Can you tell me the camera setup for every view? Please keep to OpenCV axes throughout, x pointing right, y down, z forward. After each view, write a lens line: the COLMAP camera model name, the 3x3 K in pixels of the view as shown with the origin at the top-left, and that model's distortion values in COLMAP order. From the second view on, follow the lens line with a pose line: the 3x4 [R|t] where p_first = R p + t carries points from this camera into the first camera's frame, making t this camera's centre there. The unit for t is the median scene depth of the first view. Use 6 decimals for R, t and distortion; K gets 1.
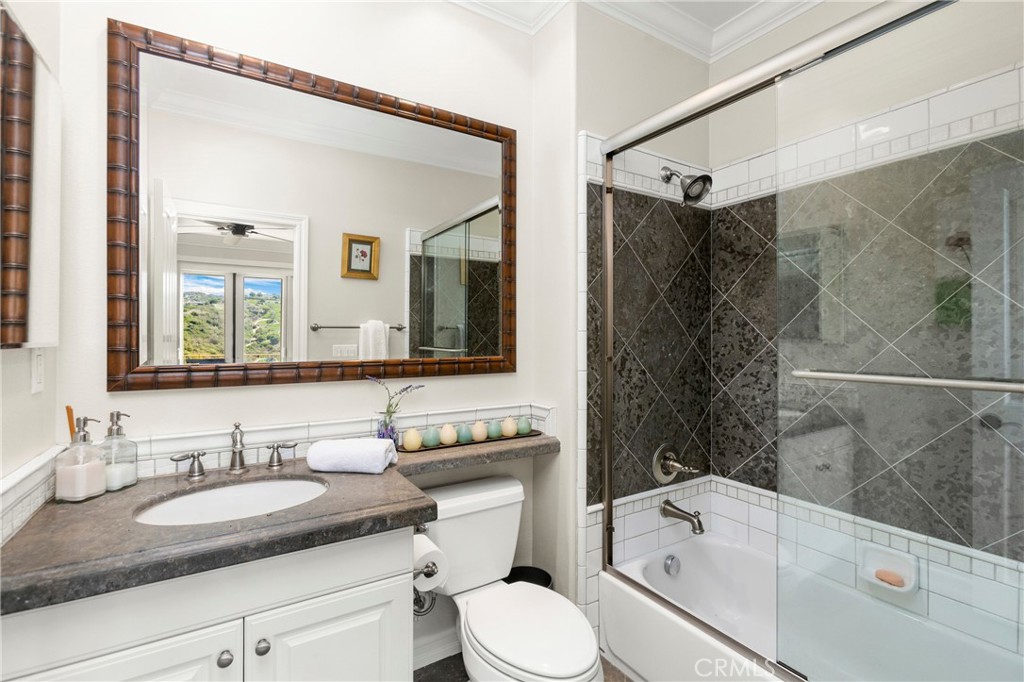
lens RADIAL K [[464.5, 0, 513.0], [0, 464.5, 339.1], [0, 0, 1]] dist [-0.016831, 0.000480]
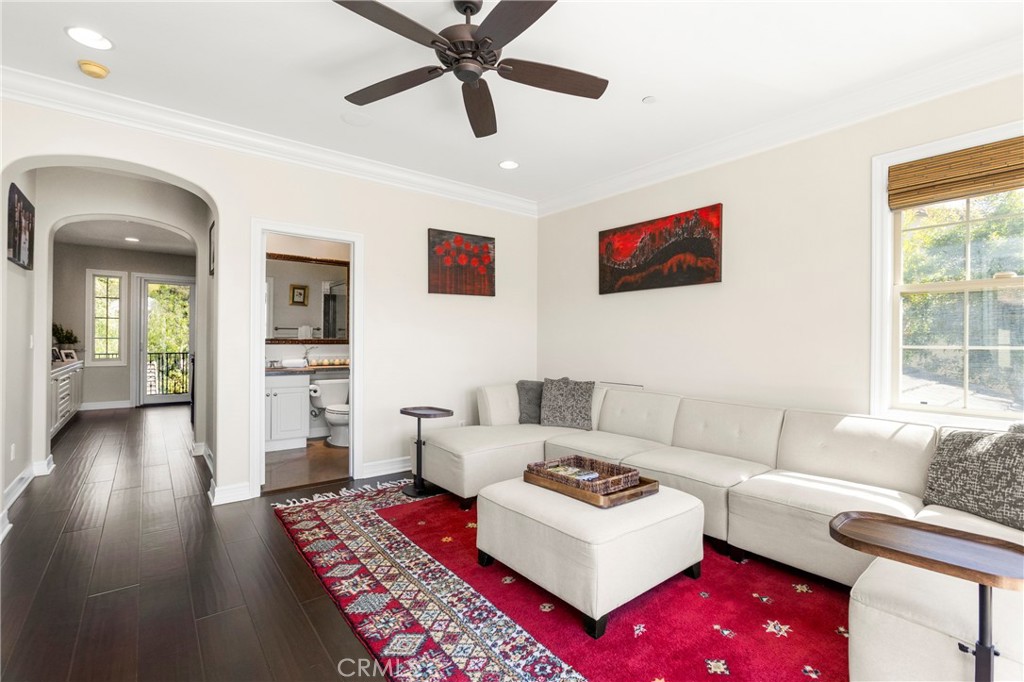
lens RADIAL K [[470.9, 0, 522.7], [0, 470.9, 340.3], [0, 0, 1]] dist [0.001062, 0.006134]
pose [[0.992797, 0.008836, 0.119483, 0.439466], [-0.008241, 0.999951, -0.005470, 0.032532], [-0.119526, 0.004446, 0.992821, -1.282026]]
